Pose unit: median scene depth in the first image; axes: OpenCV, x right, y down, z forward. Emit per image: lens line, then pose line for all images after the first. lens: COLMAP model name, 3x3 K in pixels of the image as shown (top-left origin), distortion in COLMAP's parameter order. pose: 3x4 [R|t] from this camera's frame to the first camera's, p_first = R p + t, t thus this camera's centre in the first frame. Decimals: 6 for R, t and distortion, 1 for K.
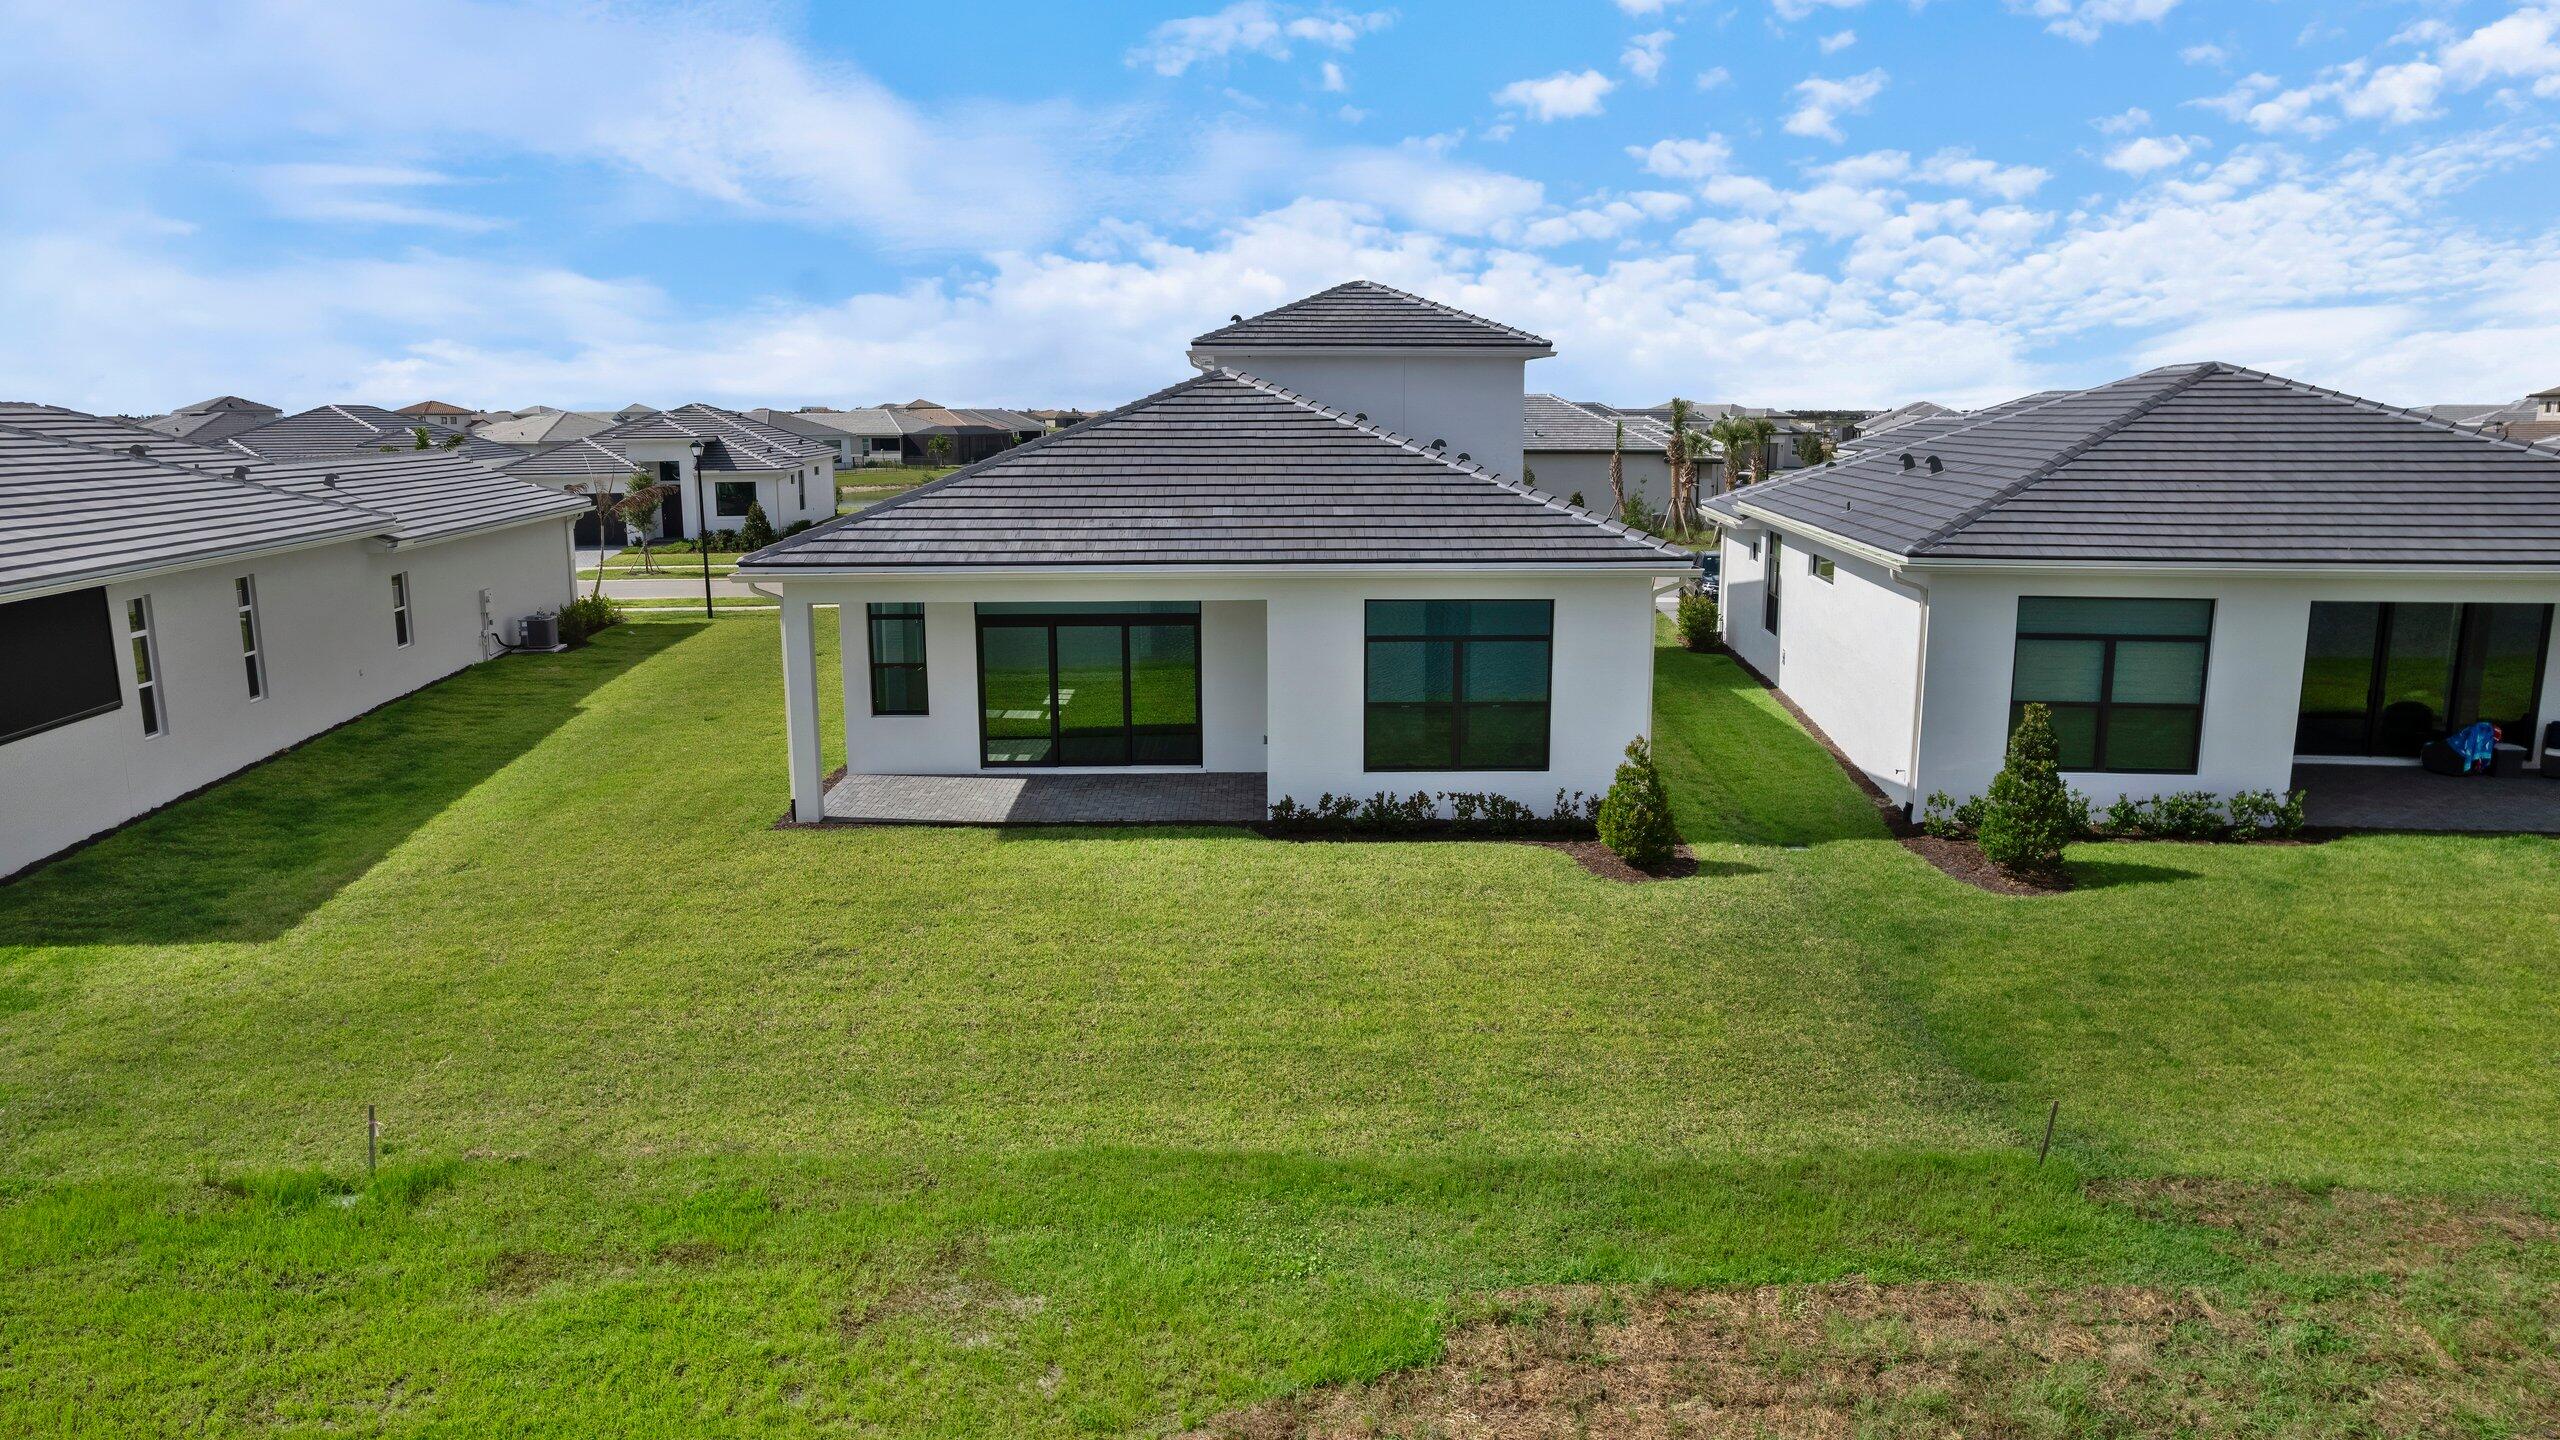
lens RADIAL K [[1721.1, 0, 1222.0], [0, 1721.1, 721.3], [0, 0, 1]] dist [-0.073841, 0.080992]
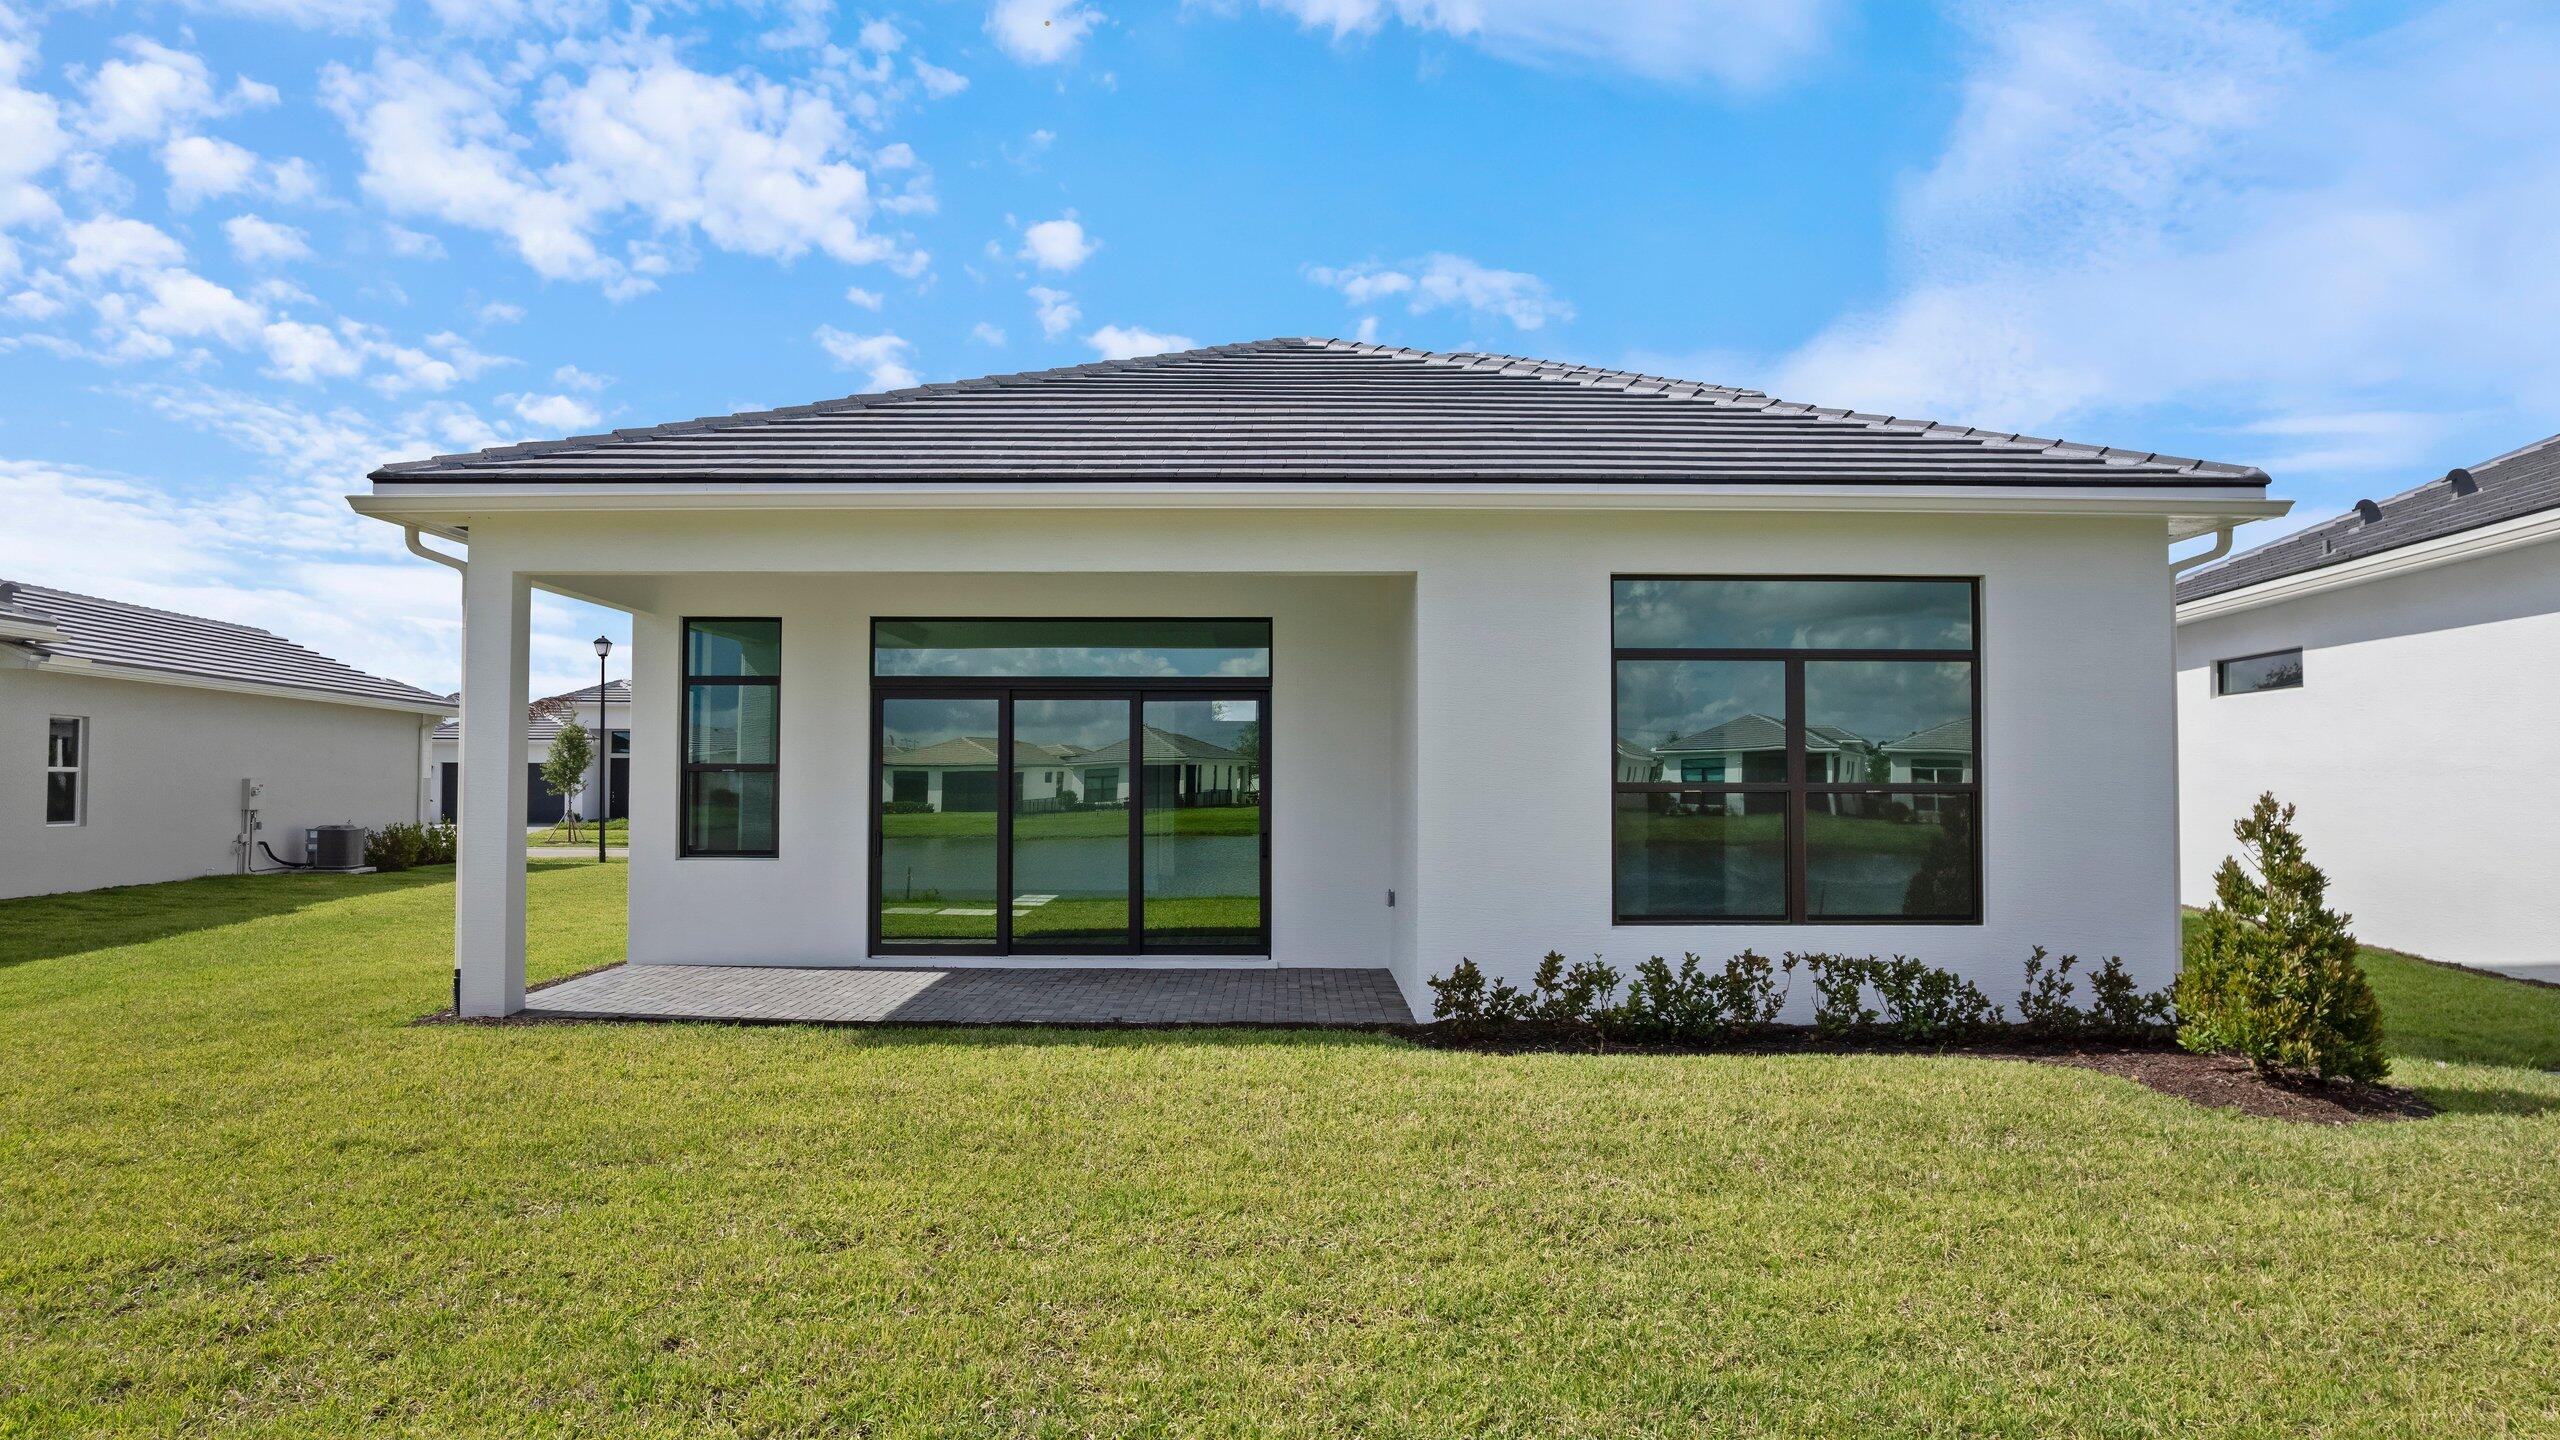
lens RADIAL K [[1721.1, 0, 1222.0], [0, 1721.1, 721.3], [0, 0, 1]] dist [-0.073841, 0.080992]
pose [[0.999904, 0.007033, -0.011954, -0.024396], [-0.009368, 0.978064, -0.208092, 0.078116], [0.010229, 0.208184, 0.978036, 0.523429]]
